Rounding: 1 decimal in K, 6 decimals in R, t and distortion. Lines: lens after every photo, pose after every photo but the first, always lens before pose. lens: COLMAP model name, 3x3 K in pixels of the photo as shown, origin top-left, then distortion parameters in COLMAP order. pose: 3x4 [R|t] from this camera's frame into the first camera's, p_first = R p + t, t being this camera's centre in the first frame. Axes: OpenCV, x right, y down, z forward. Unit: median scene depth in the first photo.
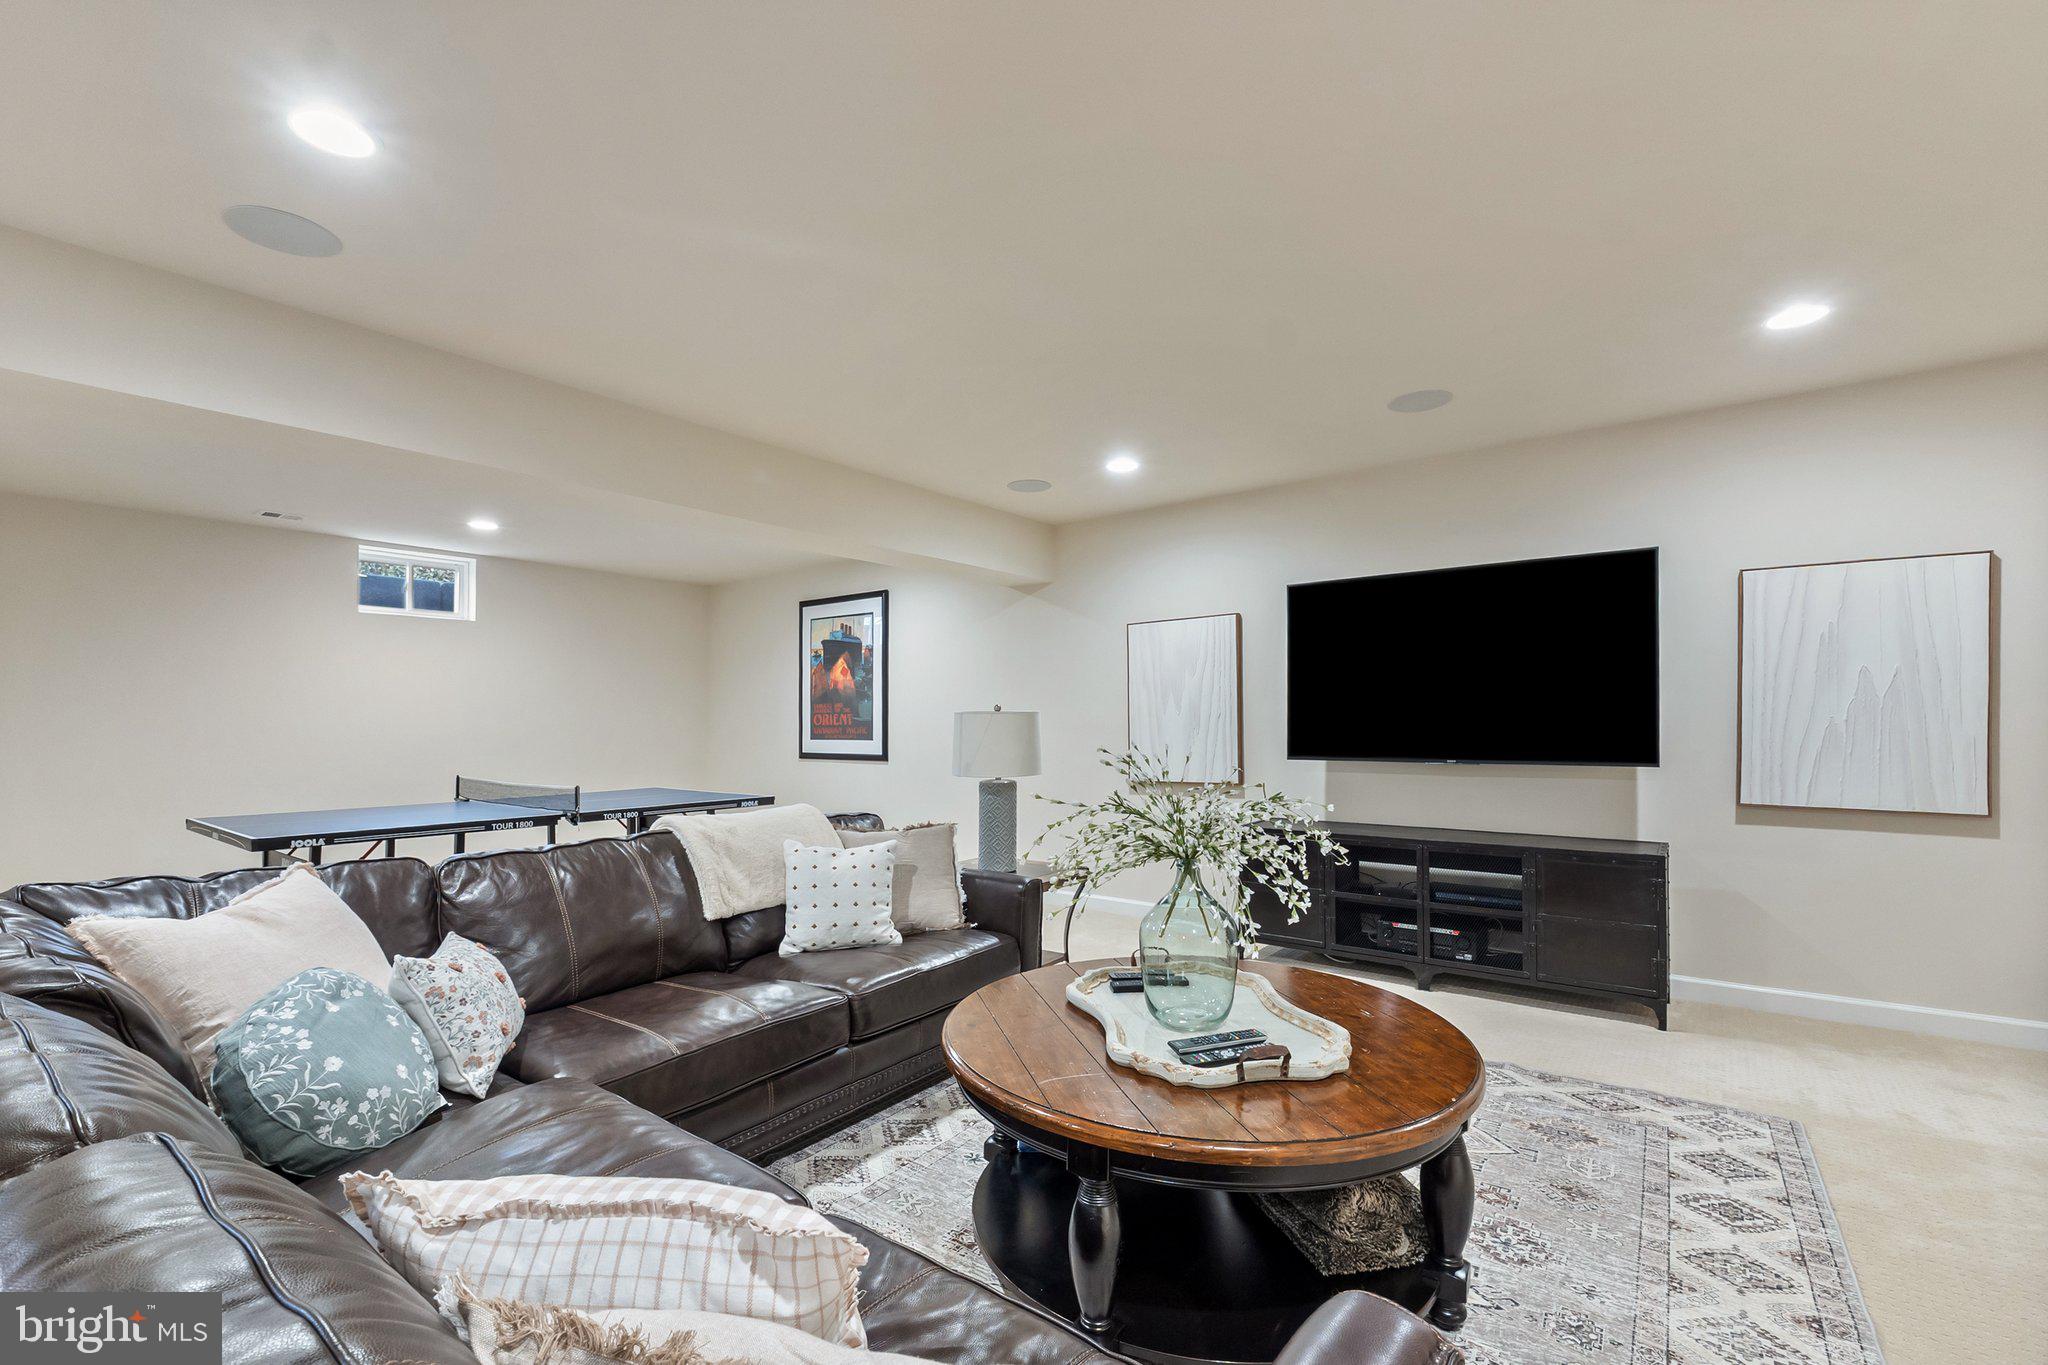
lens RADIAL K [[891.8, 0, 1007.7], [0, 891.8, 671.9], [0, 0, 1]] dist [-0.008127, -0.000237]
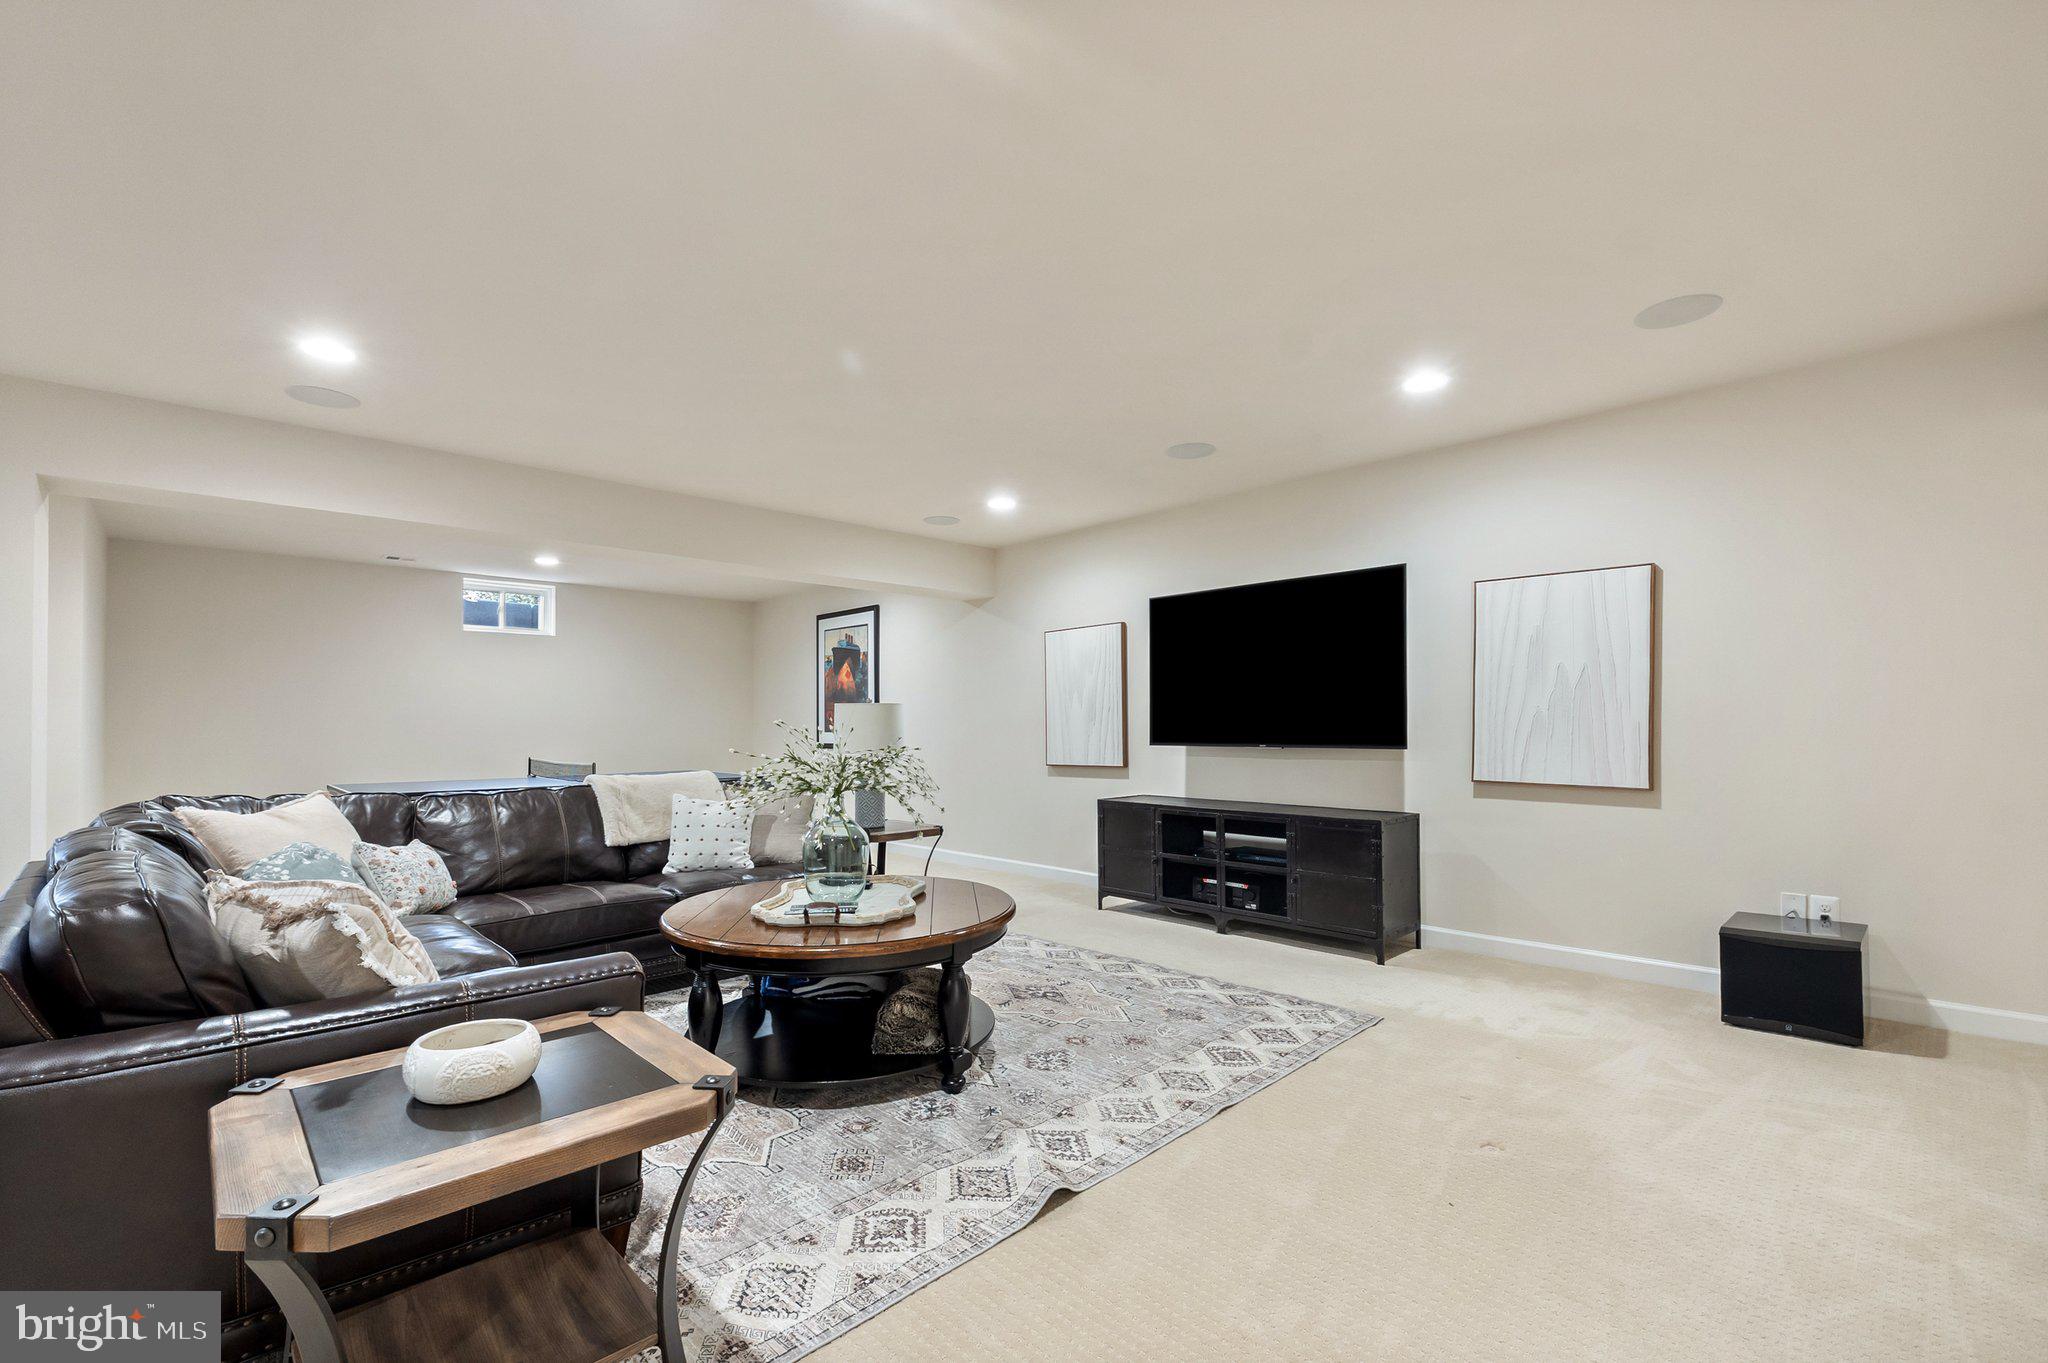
lens RADIAL K [[880.3, 0, 1024.0], [0, 880.3, 681.5], [0, 0, 1]] dist [-0.009480, -0.000323]
pose [[0.990747, -0.005313, -0.135618, 0.414570], [0.006258, 0.999959, 0.006542, 0.006210], [0.135578, -0.007330, 0.990740, -0.248053]]
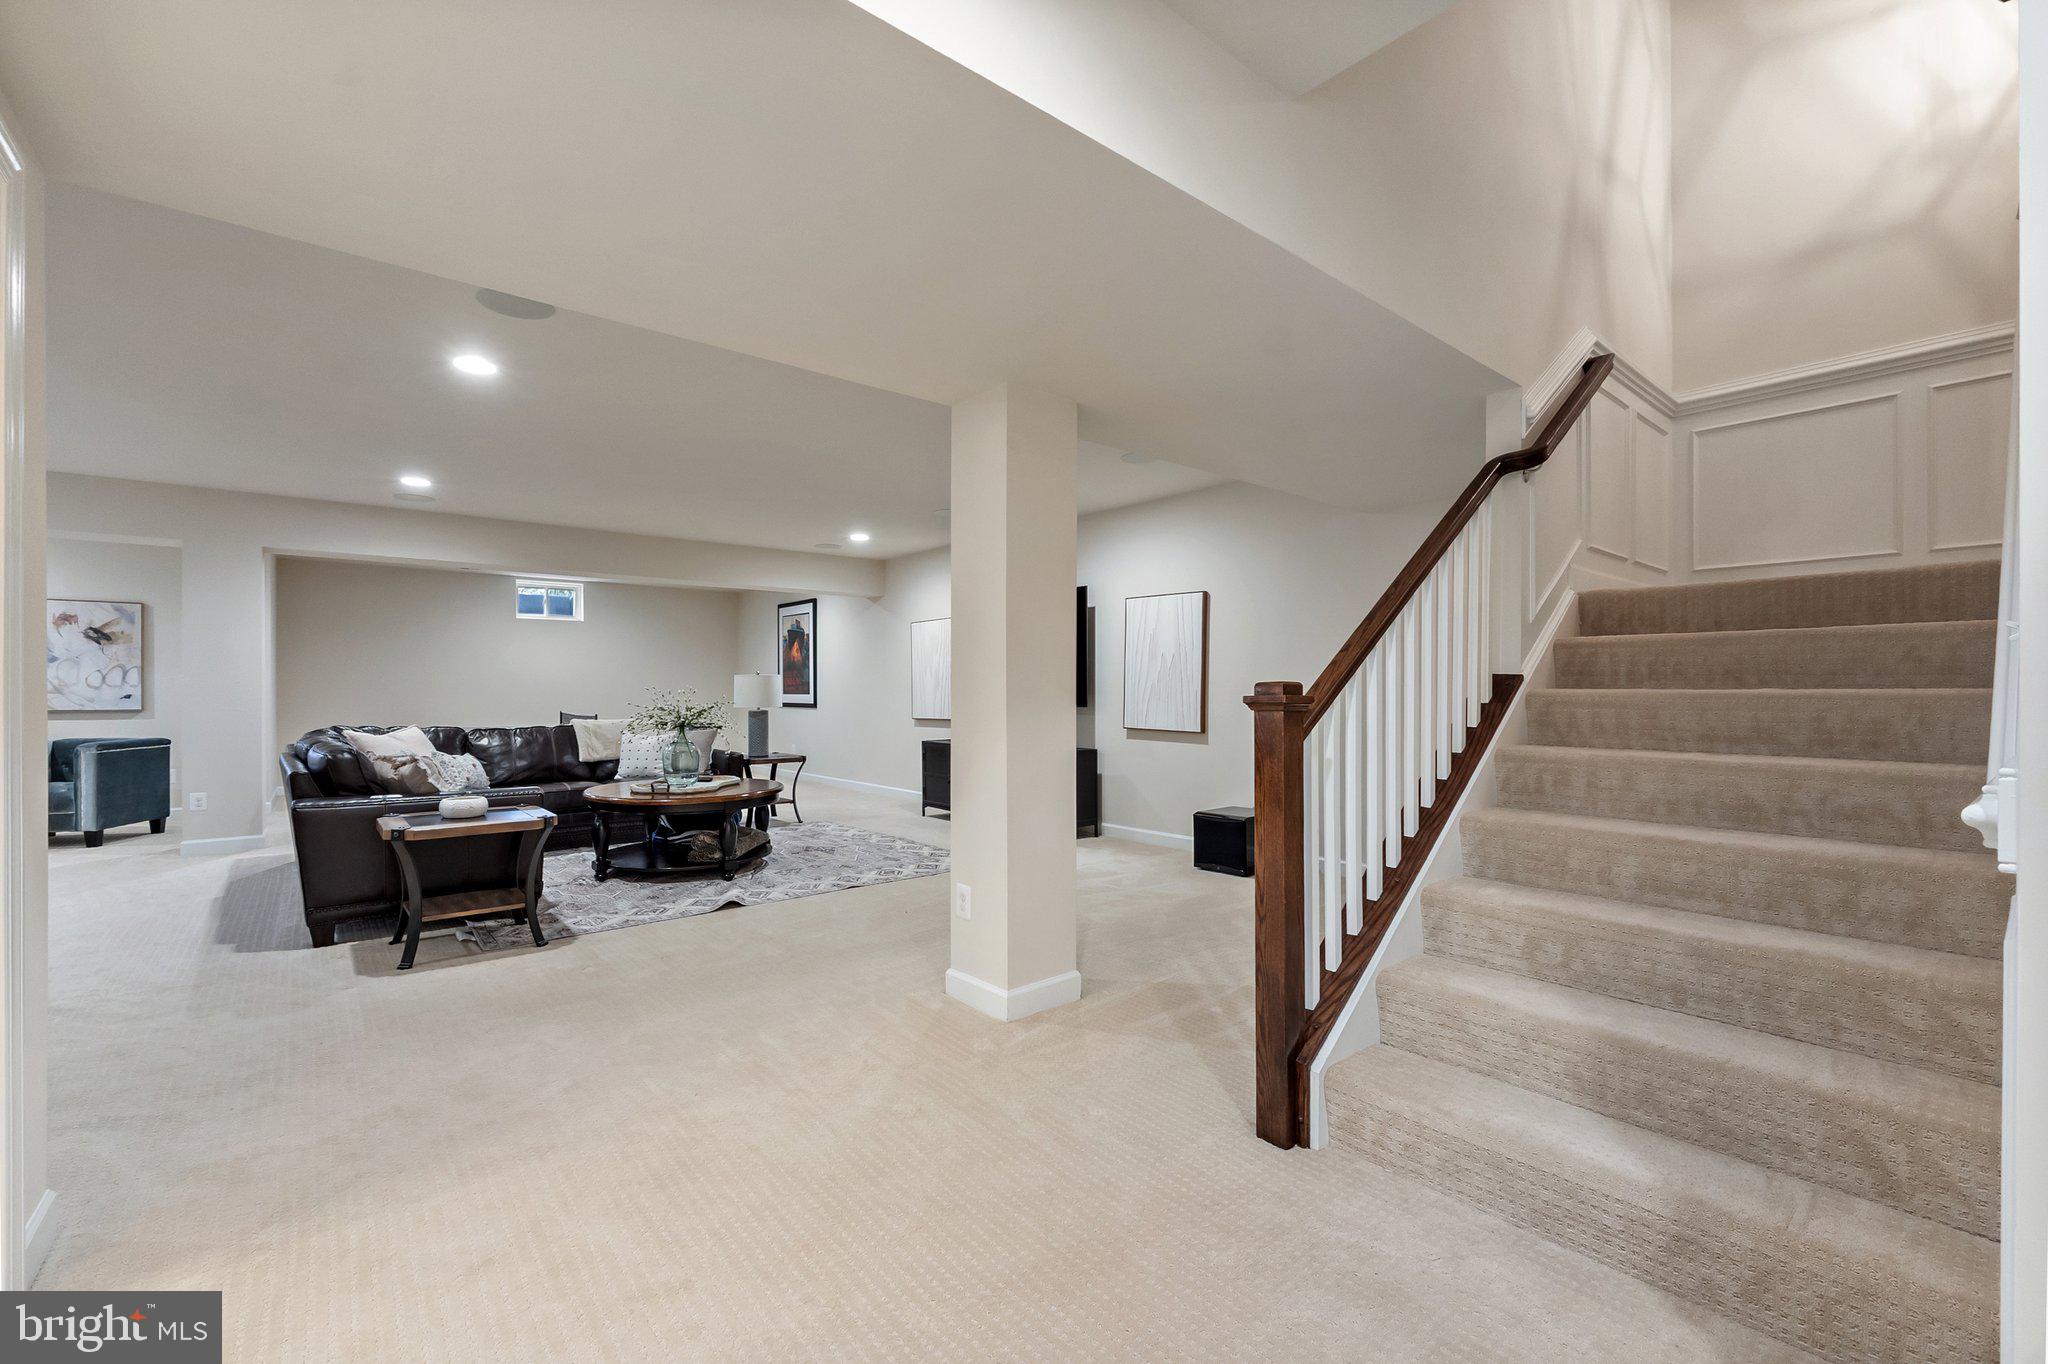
lens RADIAL K [[866.9, 0, 1012.3], [0, 866.9, 659.7], [0, 0, 1]] dist [-0.000428, -0.000004]
pose [[0.977097, -0.000268, -0.212796, 1.022238], [0.005120, 0.999739, 0.022249, -0.032060], [0.212734, -0.022829, 0.976843, -0.808853]]
